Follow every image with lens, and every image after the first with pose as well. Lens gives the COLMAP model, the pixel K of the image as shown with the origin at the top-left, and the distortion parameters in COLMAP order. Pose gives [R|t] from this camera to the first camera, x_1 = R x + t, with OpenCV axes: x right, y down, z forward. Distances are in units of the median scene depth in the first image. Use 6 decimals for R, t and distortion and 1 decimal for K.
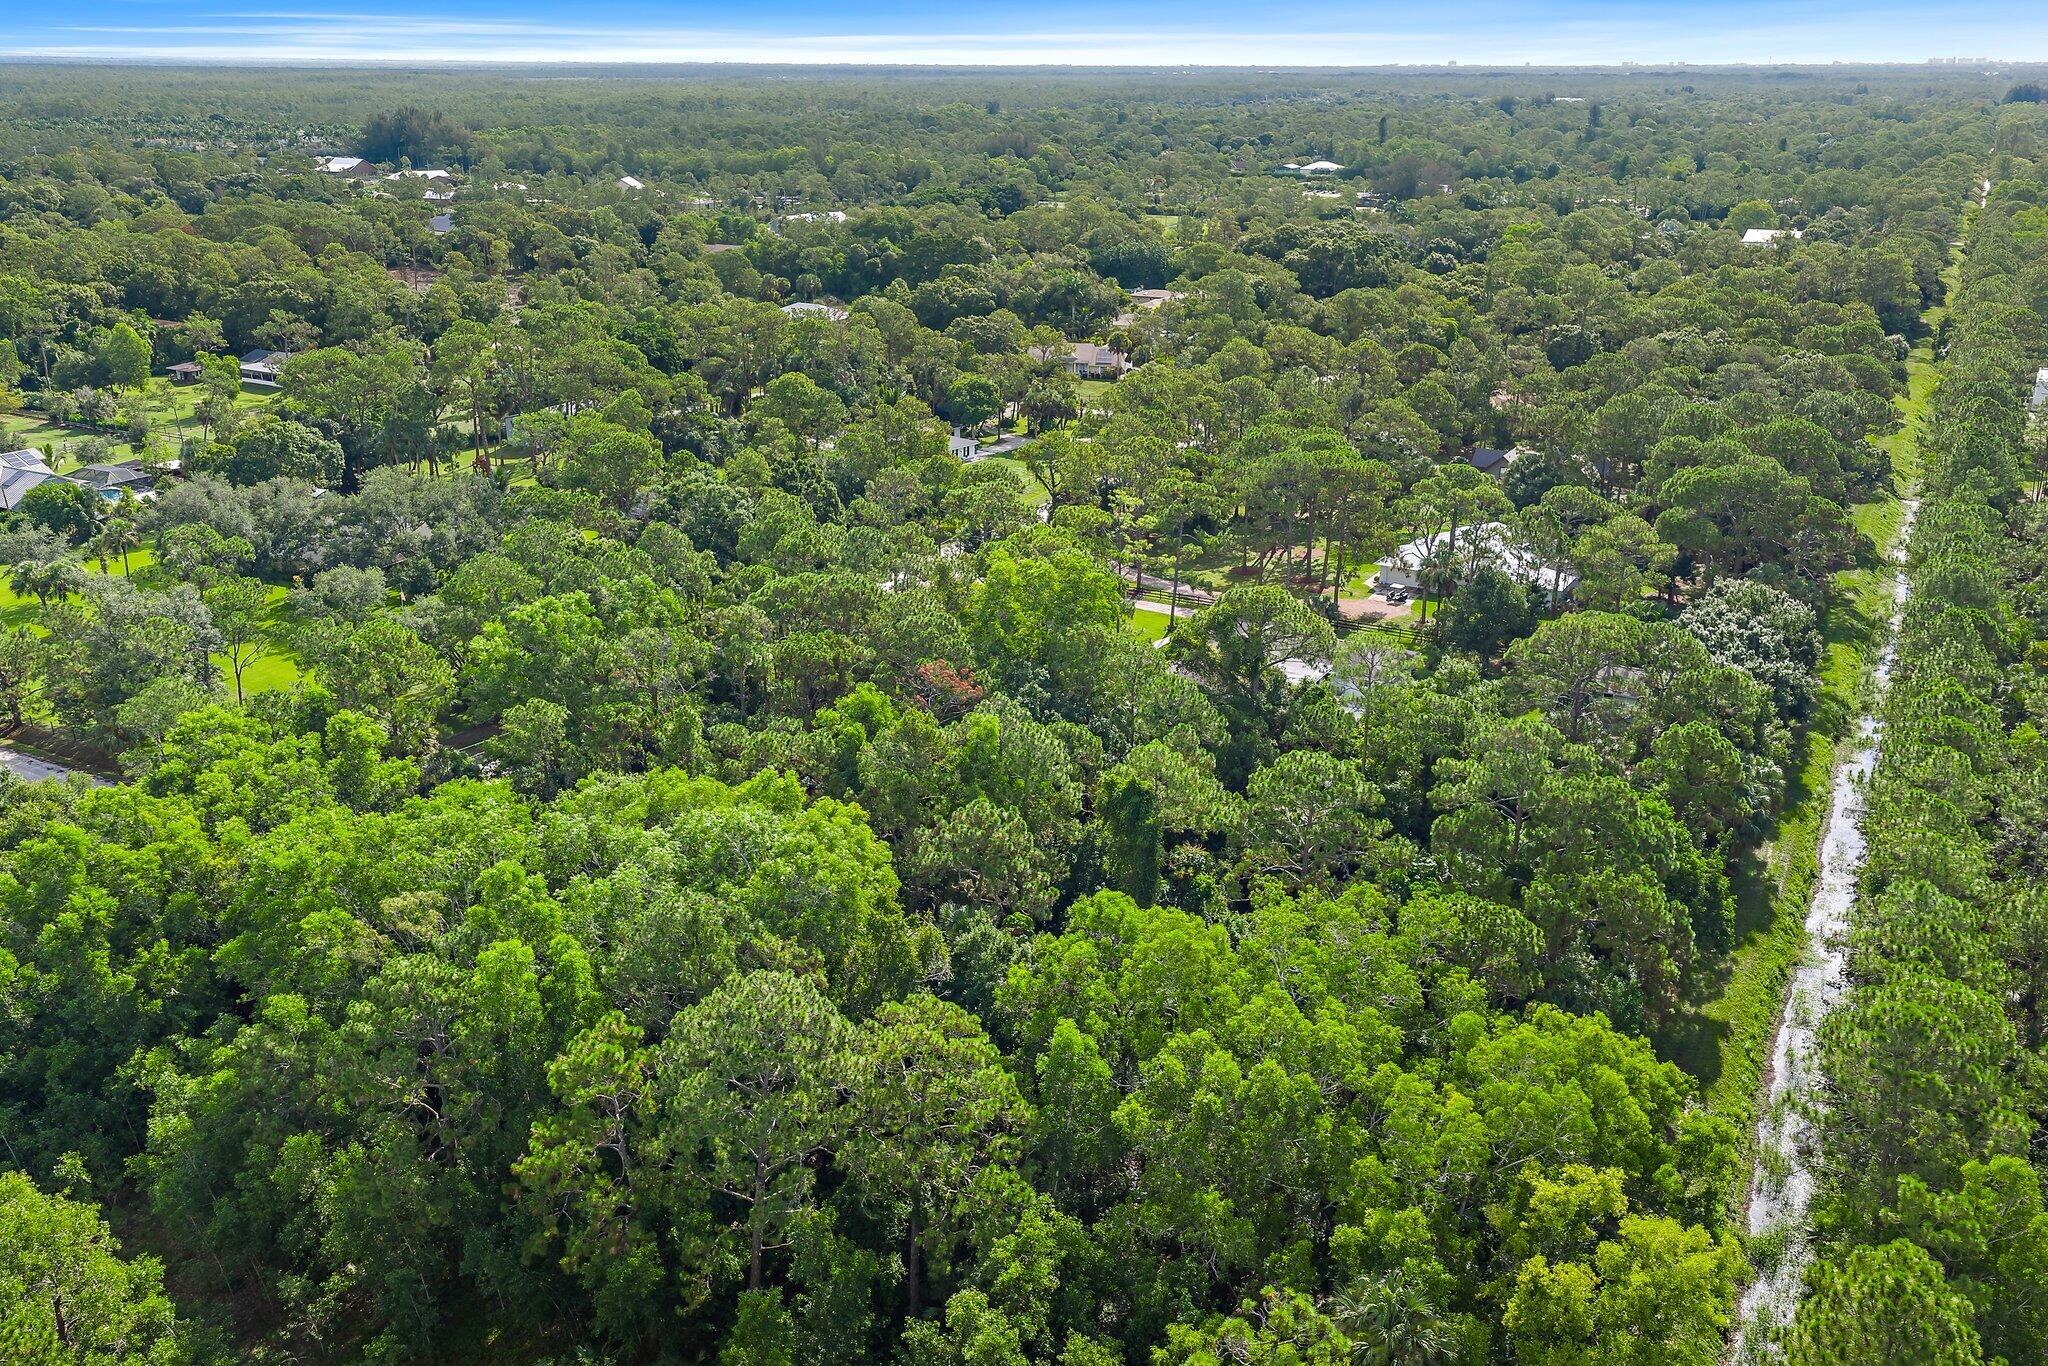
lens RADIAL K [[1718.3, 0, 1036.2], [0, 1718.3, 676.2], [0, 0, 1]] dist [0.046051, -0.003433]
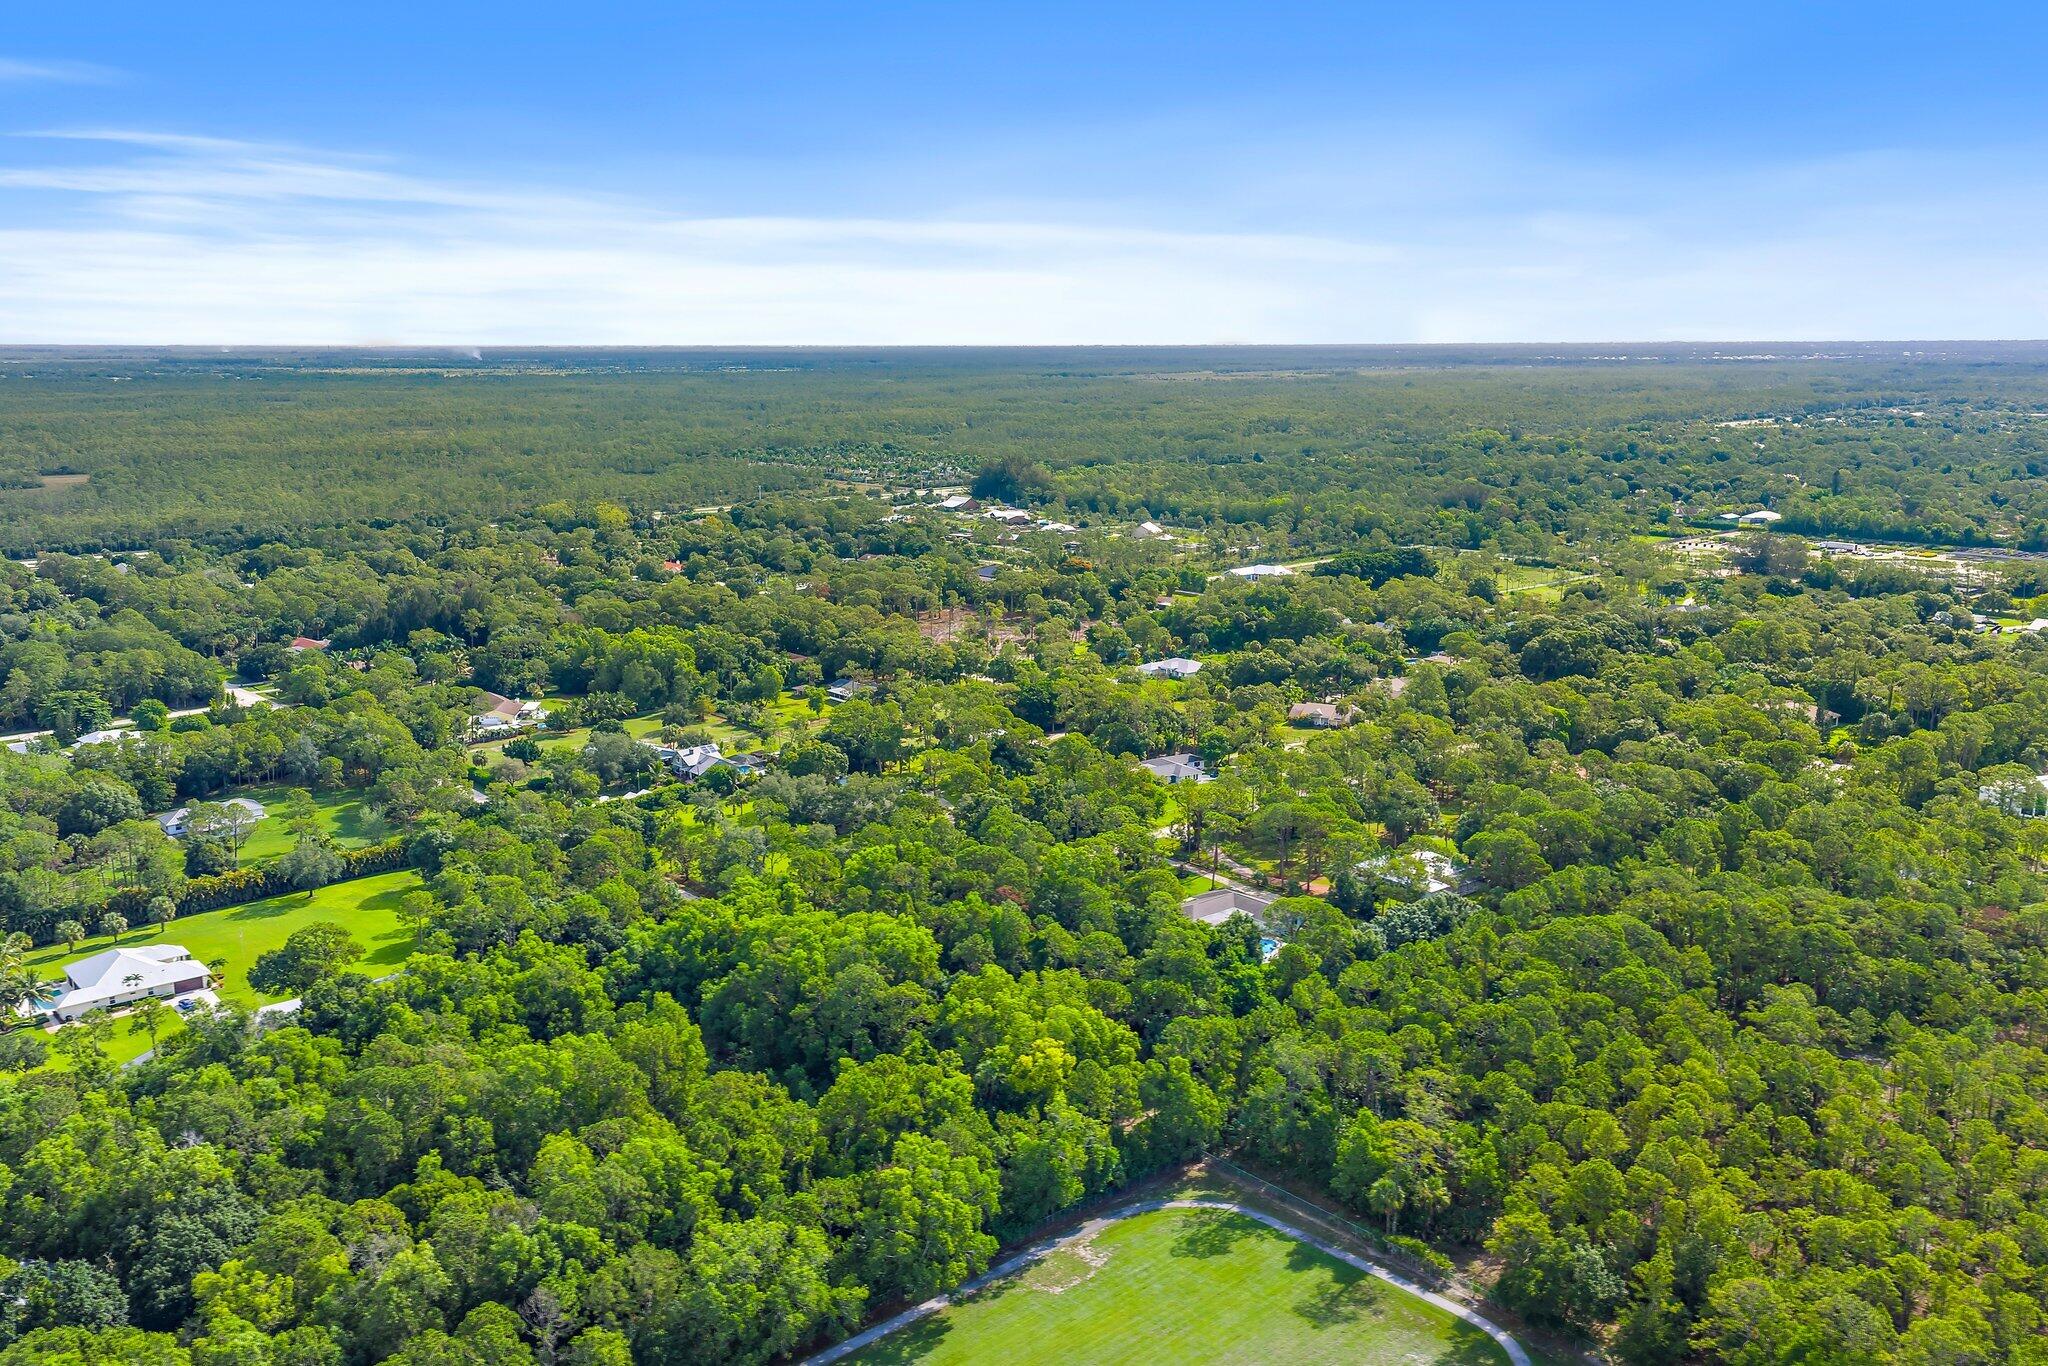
lens RADIAL K [[1718.3, 0, 1036.2], [0, 1718.3, 676.2], [0, 0, 1]] dist [0.046051, -0.003433]
pose [[0.938555, 0.058631, -0.340114, 0.475217], [-0.107519, 0.986095, -0.126713, 0.001456], [0.327956, 0.155496, 0.931808, -0.791168]]
